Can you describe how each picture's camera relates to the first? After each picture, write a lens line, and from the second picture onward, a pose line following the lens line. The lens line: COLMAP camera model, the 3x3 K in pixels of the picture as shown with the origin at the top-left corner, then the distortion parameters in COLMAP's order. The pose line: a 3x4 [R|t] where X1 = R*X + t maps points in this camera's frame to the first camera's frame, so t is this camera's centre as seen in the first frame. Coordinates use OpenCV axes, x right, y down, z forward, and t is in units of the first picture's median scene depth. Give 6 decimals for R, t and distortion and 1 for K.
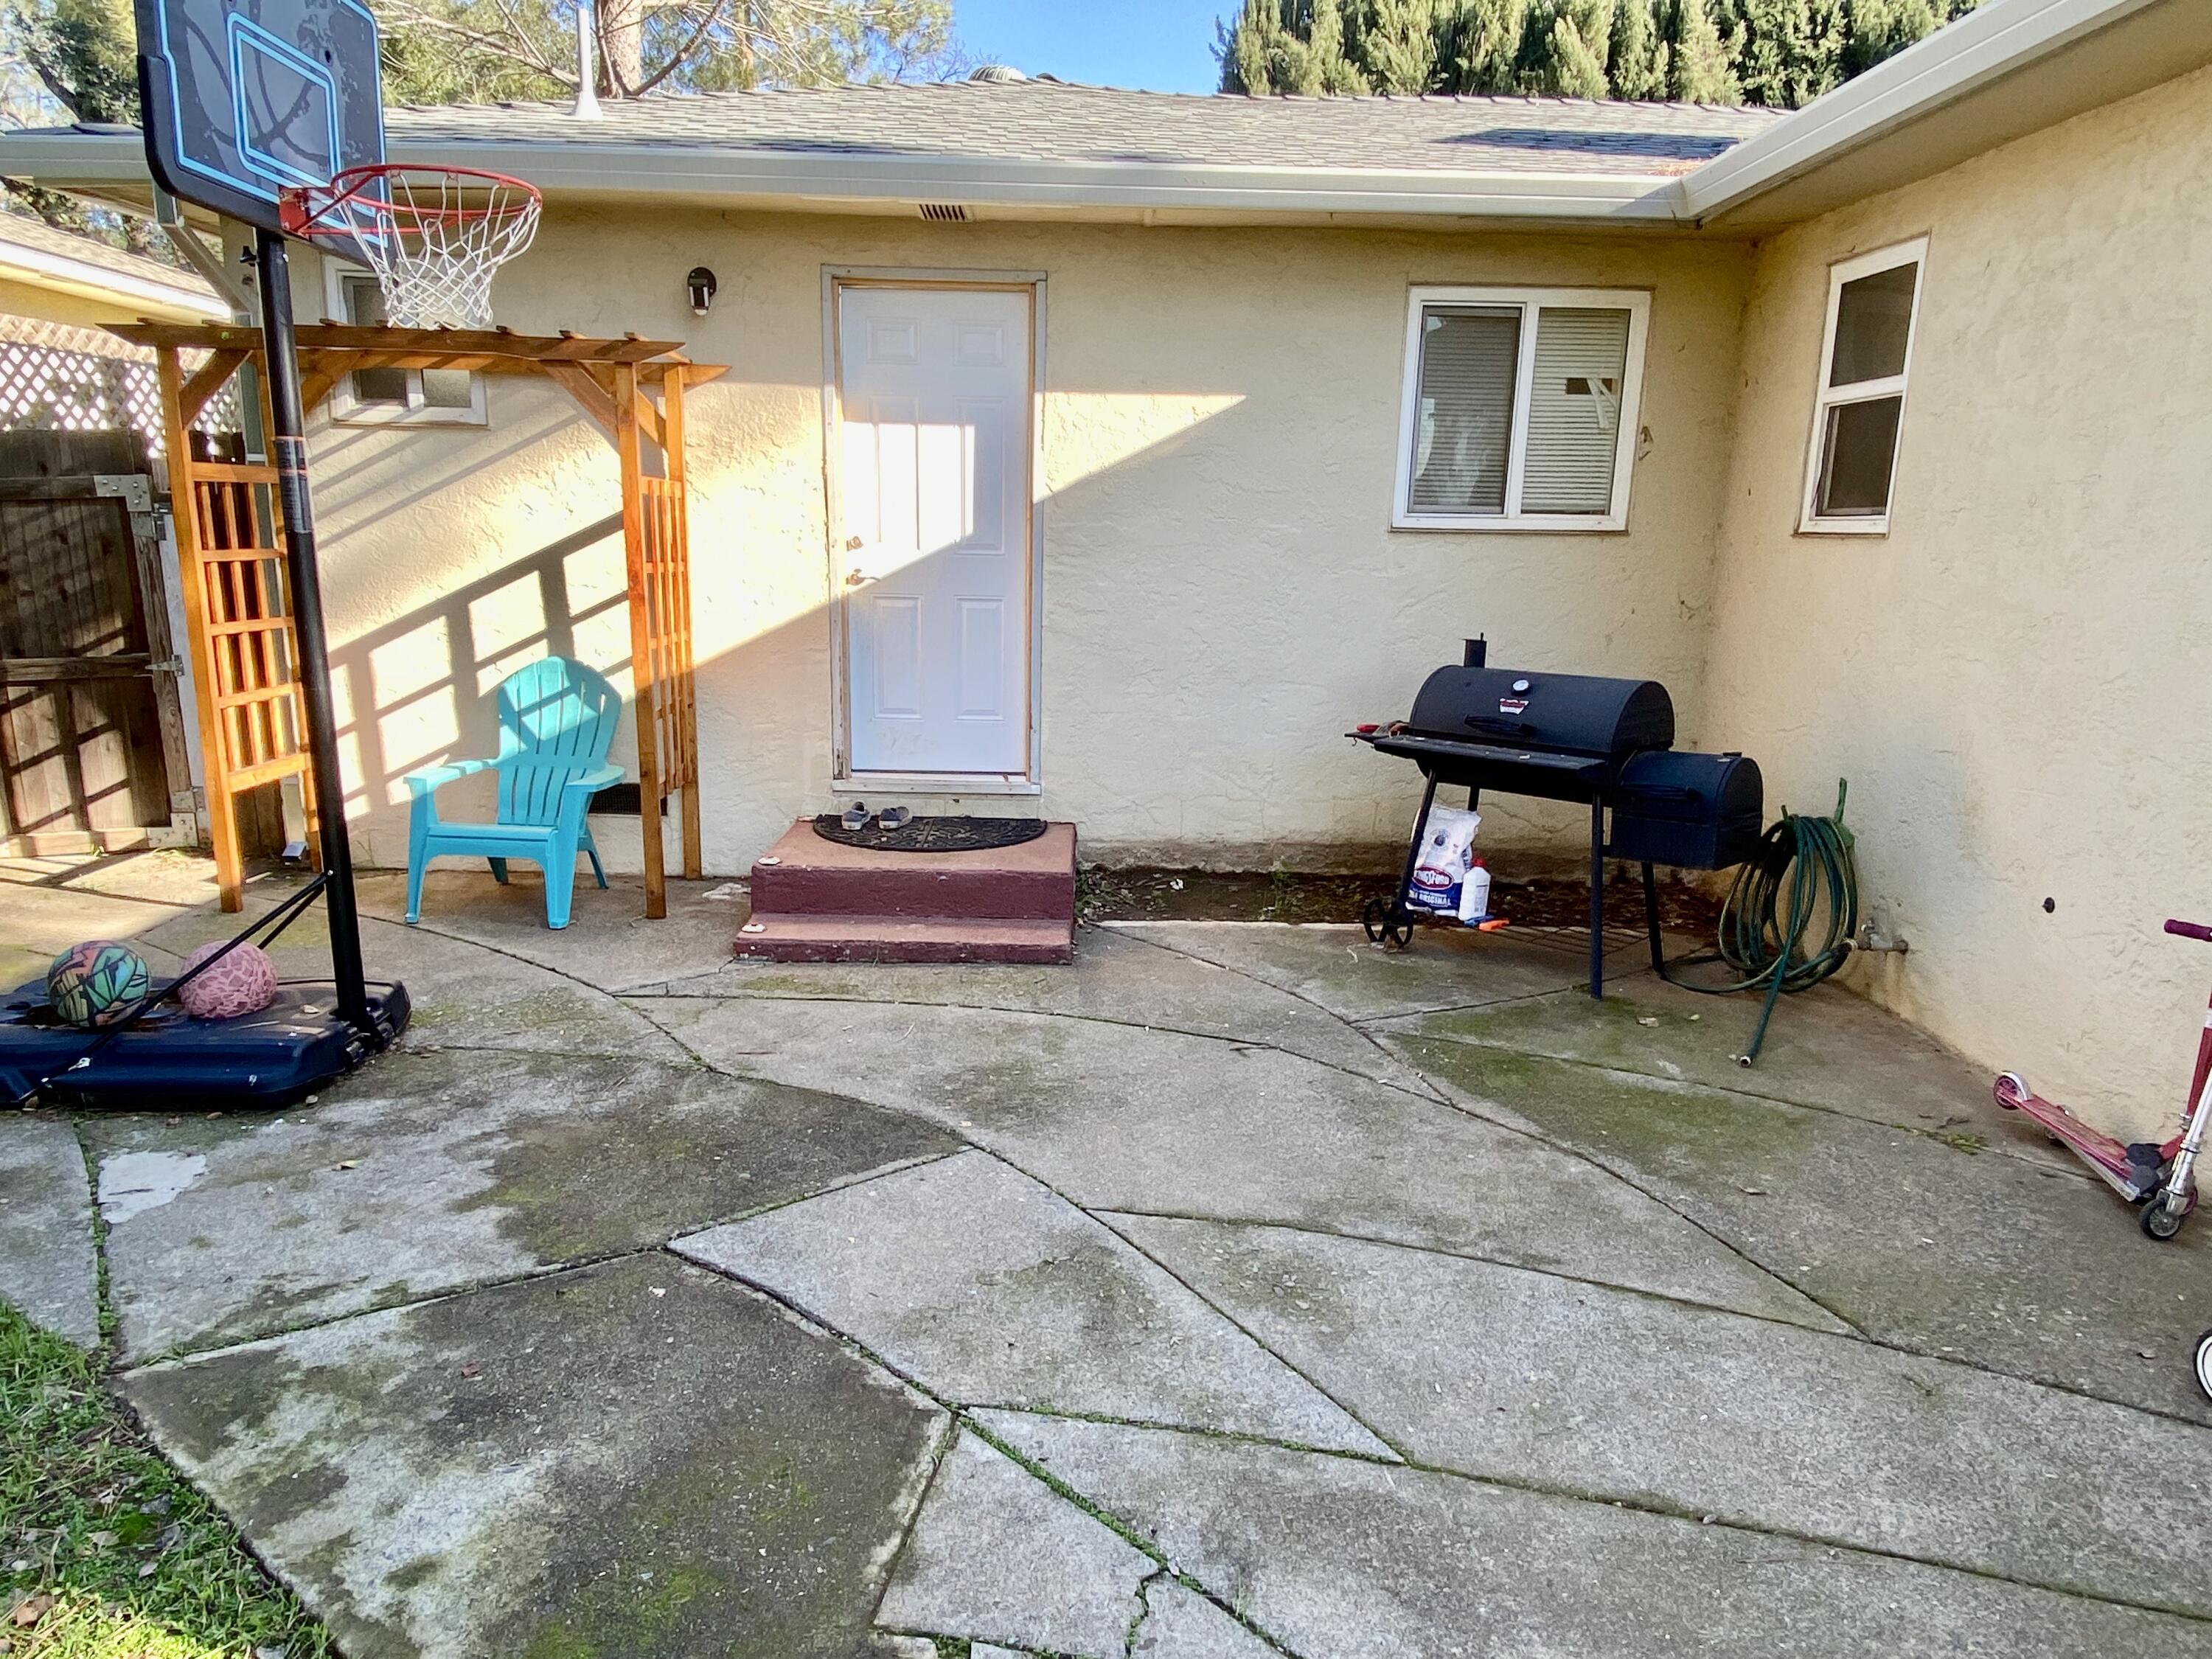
lens RADIAL K [[1473.7, 0, 1112.4], [0, 1473.7, 831.9], [0, 0, 1]] dist [0.001695, 0.000021]
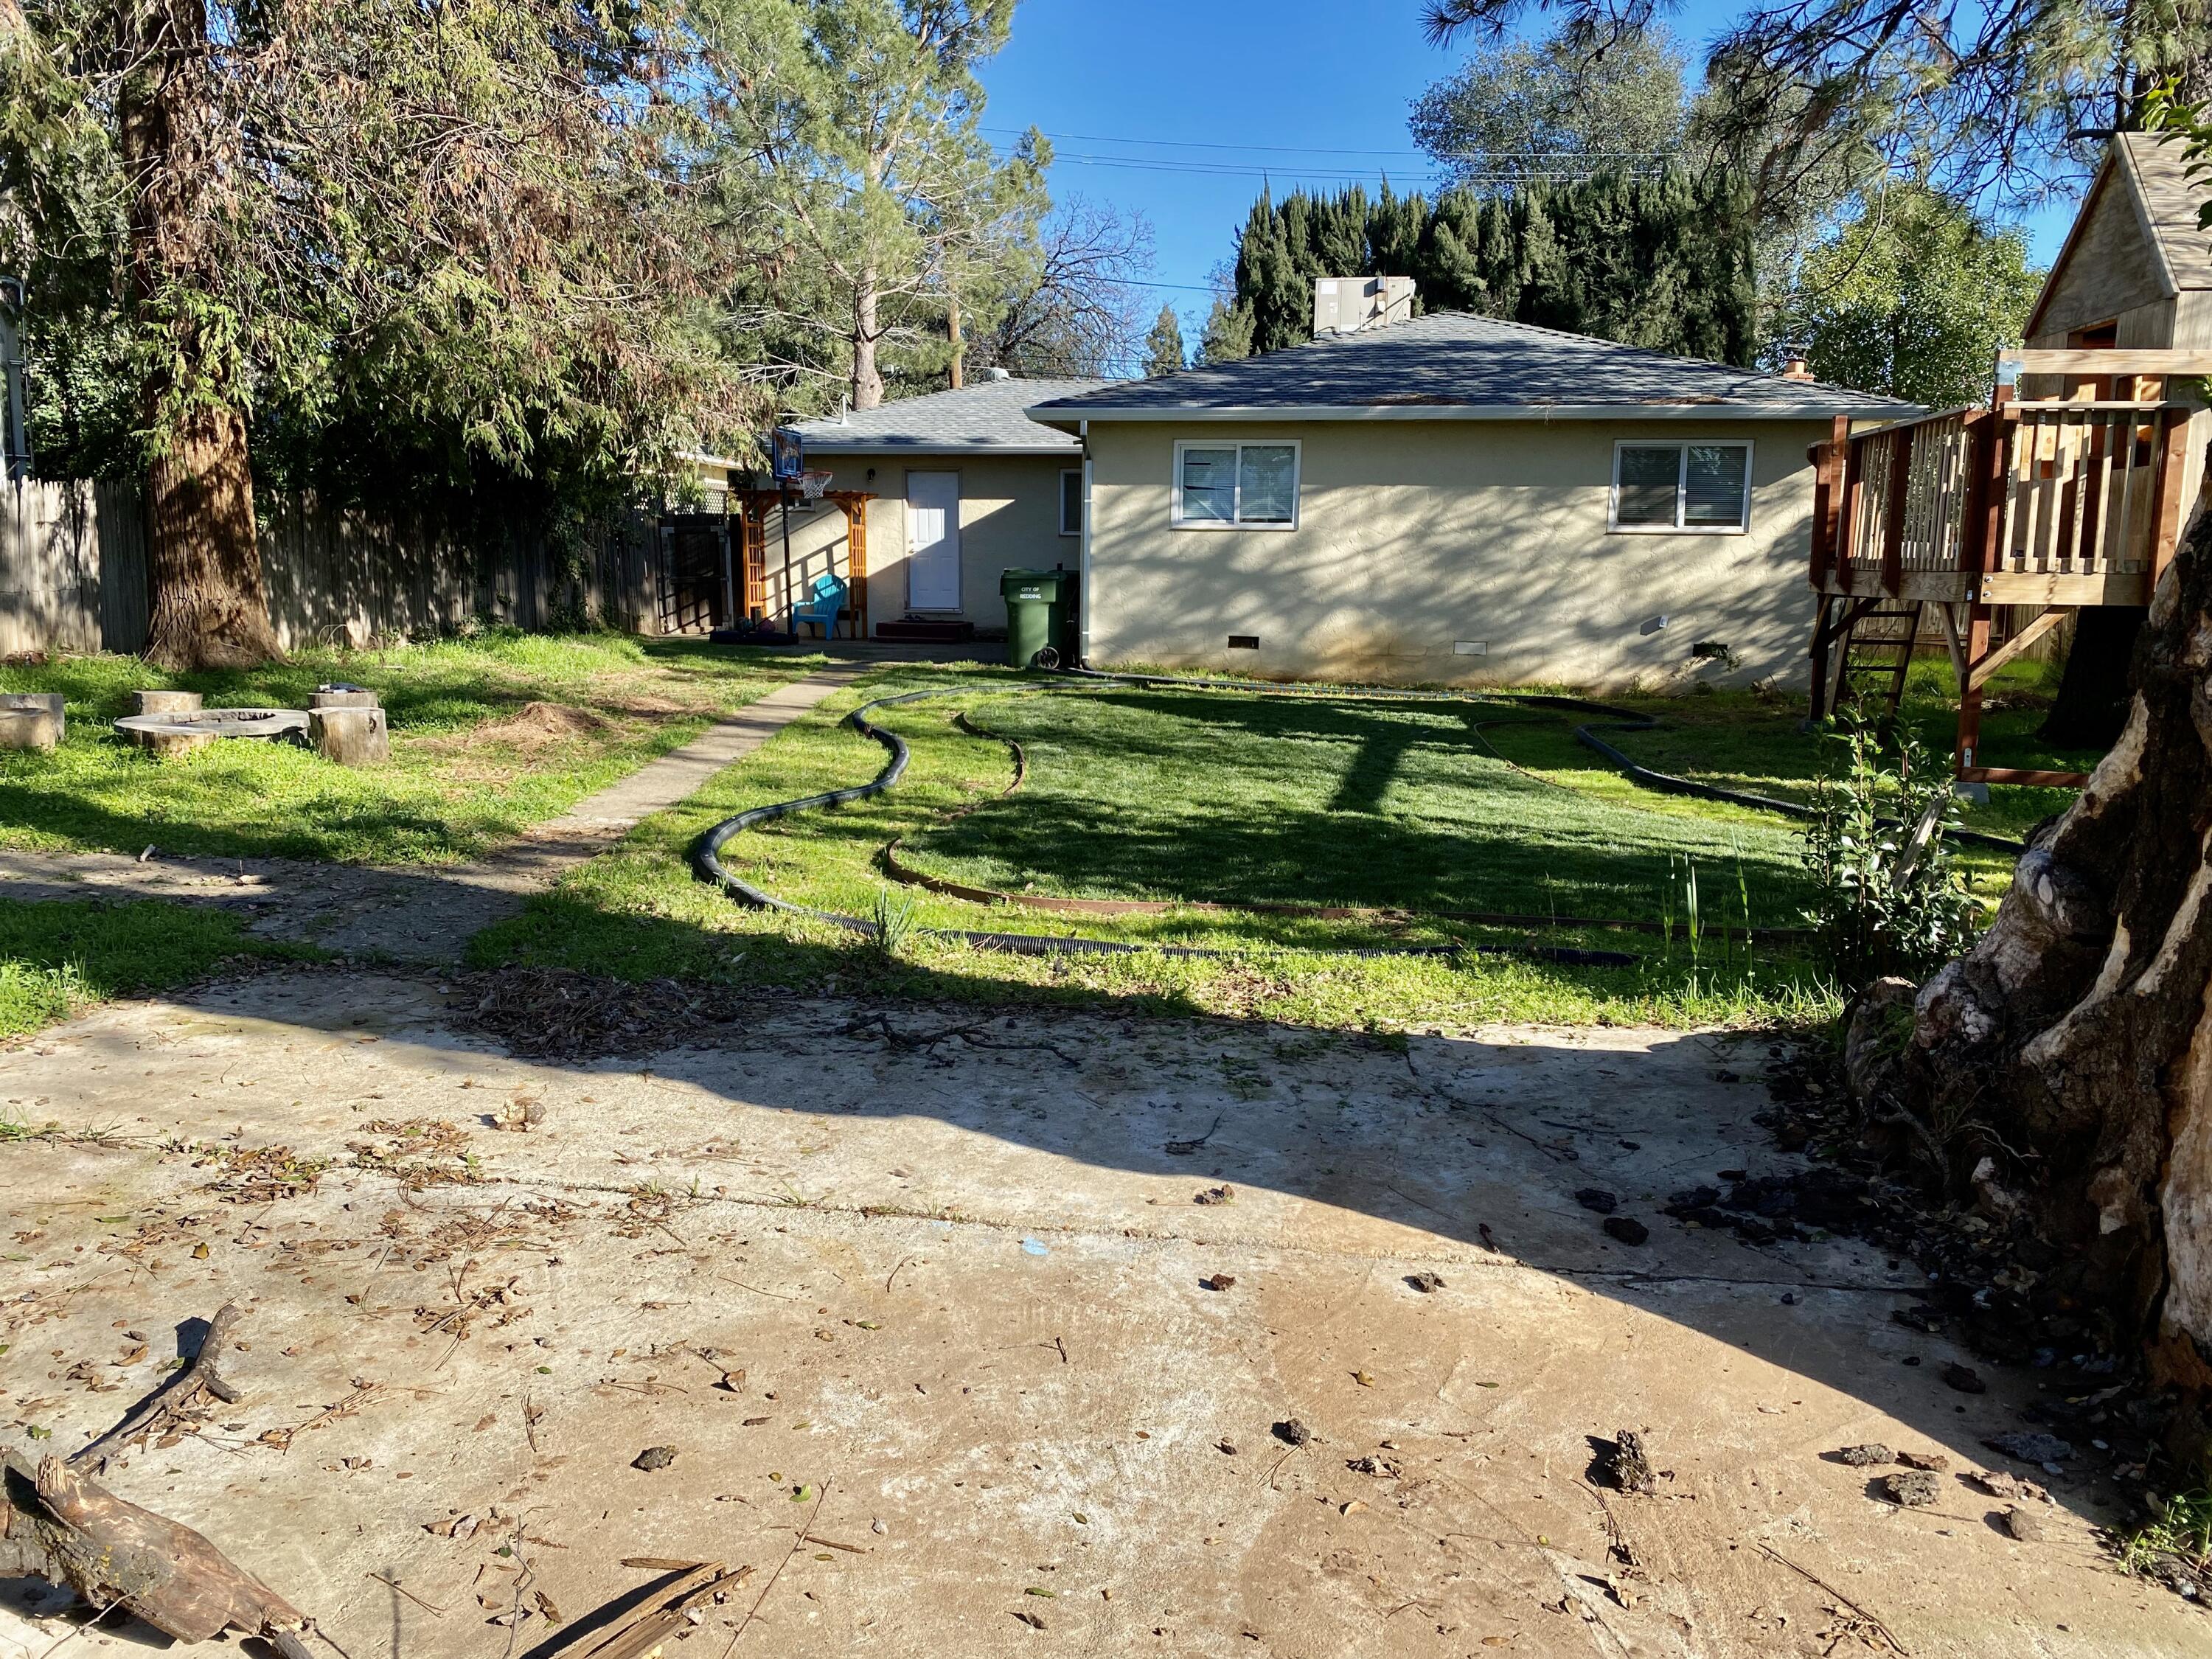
lens RADIAL K [[1712.7, 0, 1098.2], [0, 1712.7, 814.6], [0, 0, 1]] dist [0.027025, -0.010595]
pose [[0.981543, 0.012255, -0.190847, 1.067474], [-0.023888, 0.997986, -0.058771, 0.693655], [0.189742, 0.062245, 0.979859, -2.927393]]
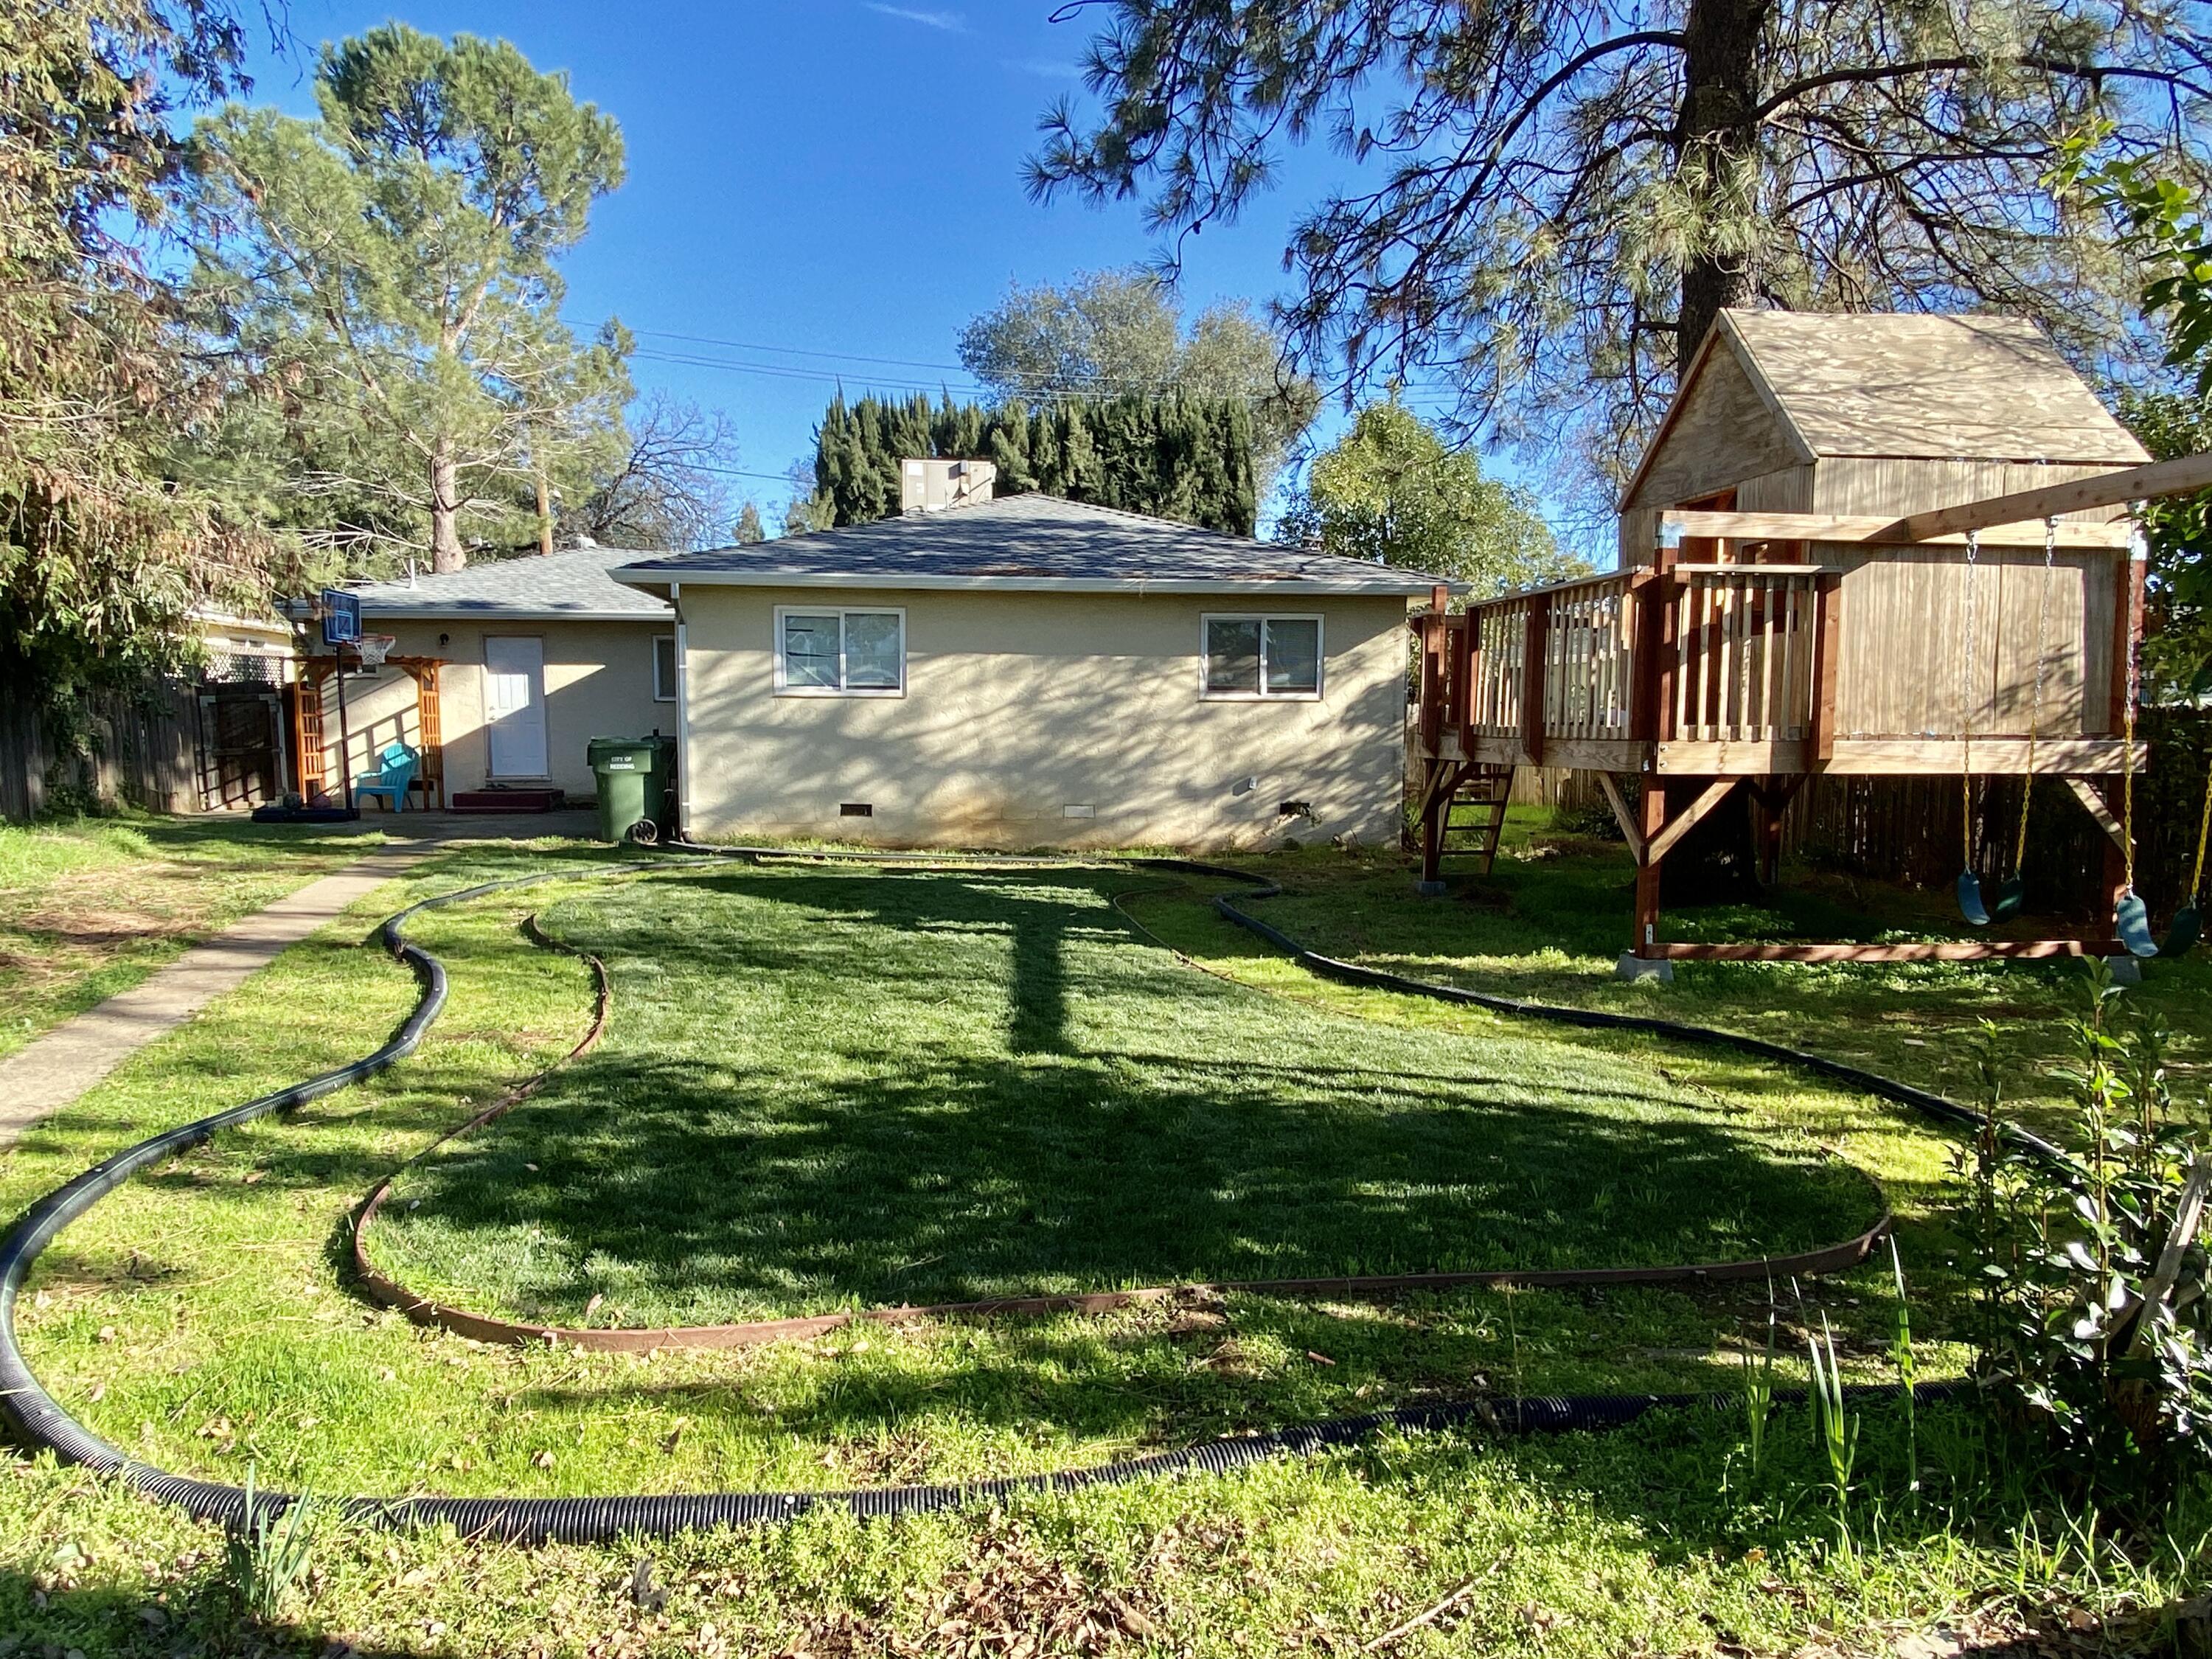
lens RADIAL K [[1404.1, 0, 1110.5], [0, 1404.1, 853.1], [0, 0, 1]] dist [0.114678, -0.166096]
pose [[0.995518, -0.034129, 0.088195, 0.959335], [0.043622, 0.993187, -0.108055, 0.561788], [-0.083907, 0.111418, 0.990225, -2.384893]]
